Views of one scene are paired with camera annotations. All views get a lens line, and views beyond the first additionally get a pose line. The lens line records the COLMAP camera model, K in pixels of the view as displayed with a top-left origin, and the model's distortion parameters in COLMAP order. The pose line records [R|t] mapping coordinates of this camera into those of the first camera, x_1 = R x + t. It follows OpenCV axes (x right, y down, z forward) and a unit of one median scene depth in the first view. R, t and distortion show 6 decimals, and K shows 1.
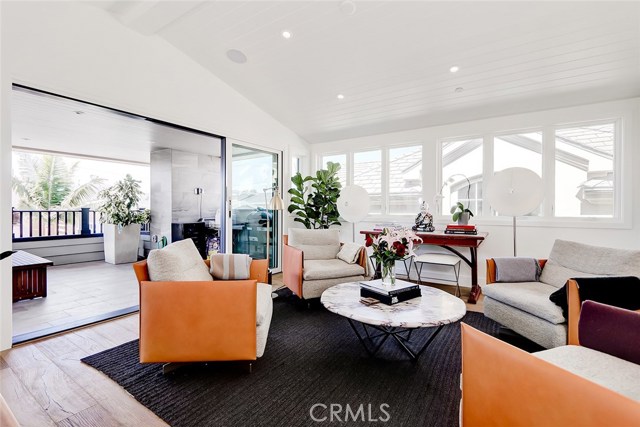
lens RADIAL K [[307.4, 0, 319.4], [0, 307.4, 208.6], [0, 0, 1]] dist [0.005444, -0.002513]
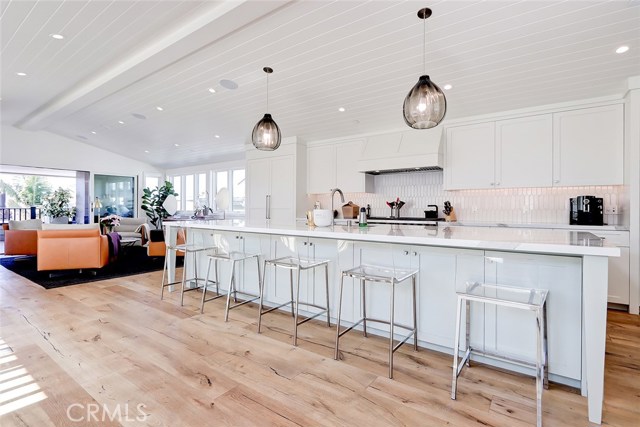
lens RADIAL K [[307.4, 0, 319.3], [0, 307.4, 210.9], [0, 0, 1]] dist [0.005444, -0.002513]
pose [[0.999657, 0.012289, -0.023126, 0.459044], [-0.012282, 0.999924, 0.000463, 0.001295], [0.023130, -0.000178, 0.999732, -0.349239]]
